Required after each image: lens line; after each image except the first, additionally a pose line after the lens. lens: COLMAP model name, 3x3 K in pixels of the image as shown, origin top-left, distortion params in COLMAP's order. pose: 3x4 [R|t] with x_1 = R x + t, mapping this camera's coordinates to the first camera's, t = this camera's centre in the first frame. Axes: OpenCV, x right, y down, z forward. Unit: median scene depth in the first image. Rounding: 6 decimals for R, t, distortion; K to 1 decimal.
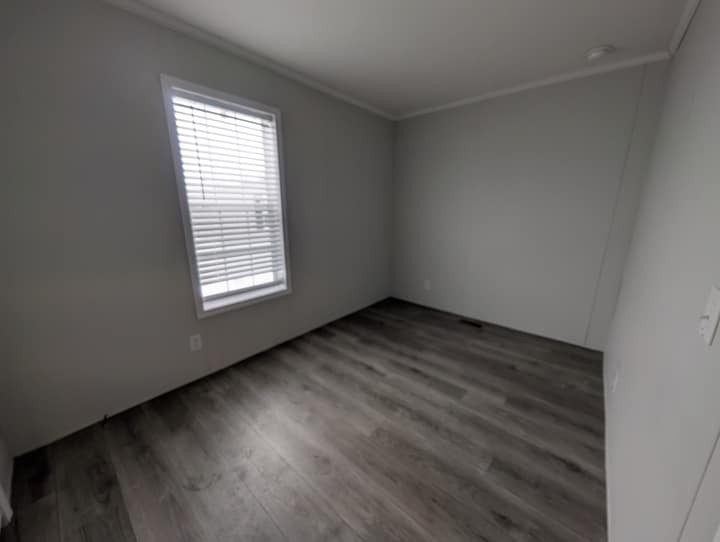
lens RADIAL K [[273.0, 0, 362.4], [0, 273.0, 272.2], [0, 0, 1]] dist [0.000990, 0.000228]
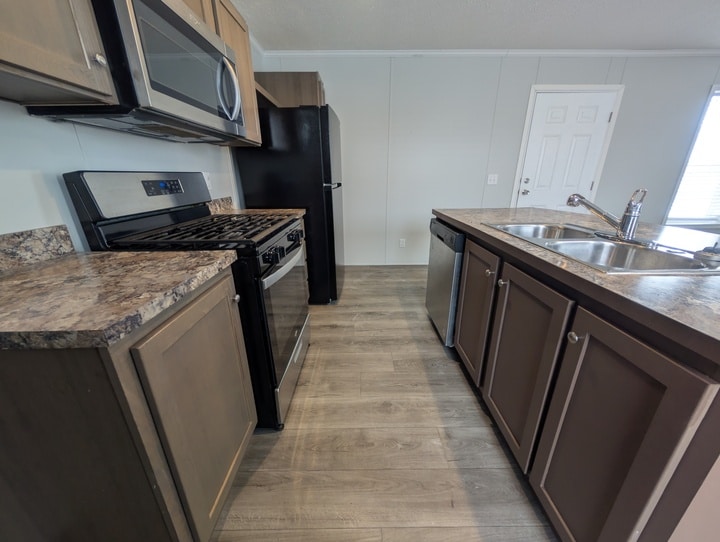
lens RADIAL K [[277.3, 0, 361.9], [0, 277.3, 267.3], [0, 0, 1]] dist [0.000344, -0.000043]
pose [[0.755952, -0.211808, 0.619415, -0.550523], [0.164316, 0.977311, 0.133653, 0.036979], [-0.633670, 0.000745, 0.773603, 0.205183]]
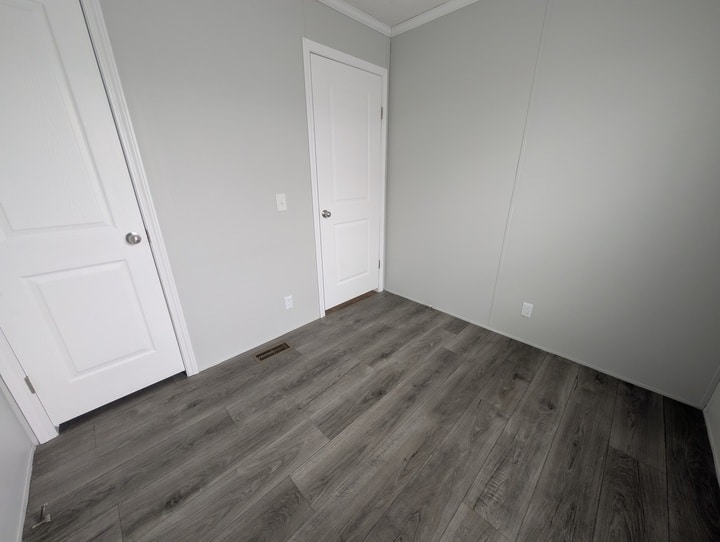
lens RADIAL K [[279.8, 0, 361.1], [0, 279.8, 263.2], [0, 0, 1]] dist [0.001023, -0.000078]
pose [[-0.086237, 0.310838, -0.946543, 0.957130], [-0.234450, 0.917068, 0.322519, -0.238541], [0.968296, 0.249730, -0.006210, 1.016563]]
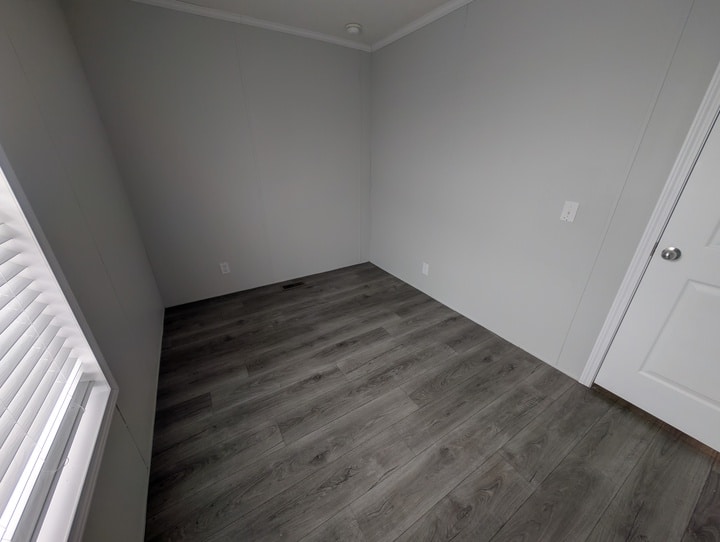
lens RADIAL K [[273.0, 0, 362.4], [0, 273.0, 272.2], [0, 0, 1]] dist [0.000990, 0.000228]
pose [[0.303635, -0.385497, 0.871320, -0.621109], [0.226730, 0.917458, 0.326899, -0.206778], [-0.925418, 0.098297, 0.365976, 0.647095]]
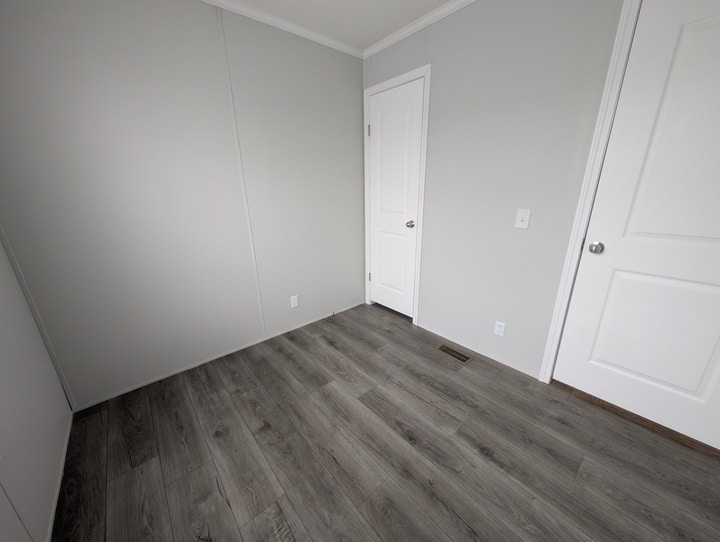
lens RADIAL K [[266.6, 0, 360.2], [0, 266.6, 277.6], [0, 0, 1]] dist [-0.000320, 0.000212]
pose [[-0.988092, -0.034342, 0.149980, 0.273477], [0.053286, 0.838070, 0.542954, -0.373352], [-0.144340, 0.544481, -0.826261, 1.570065]]
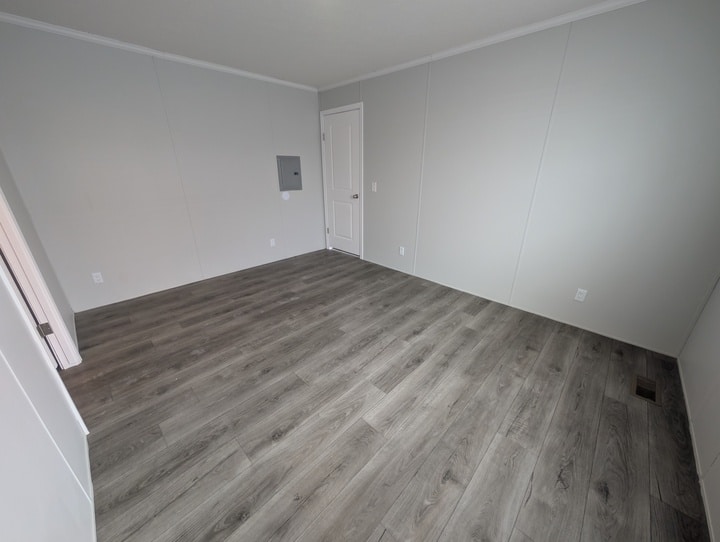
lens RADIAL K [[279.8, 0, 361.1], [0, 279.8, 263.2], [0, 0, 1]] dist [0.001023, -0.000078]
pose [[-0.063888, 0.328553, -0.942322, 1.148115], [-0.242764, 0.910770, 0.334011, -0.235991], [0.967979, 0.250101, 0.021574, 0.837188]]
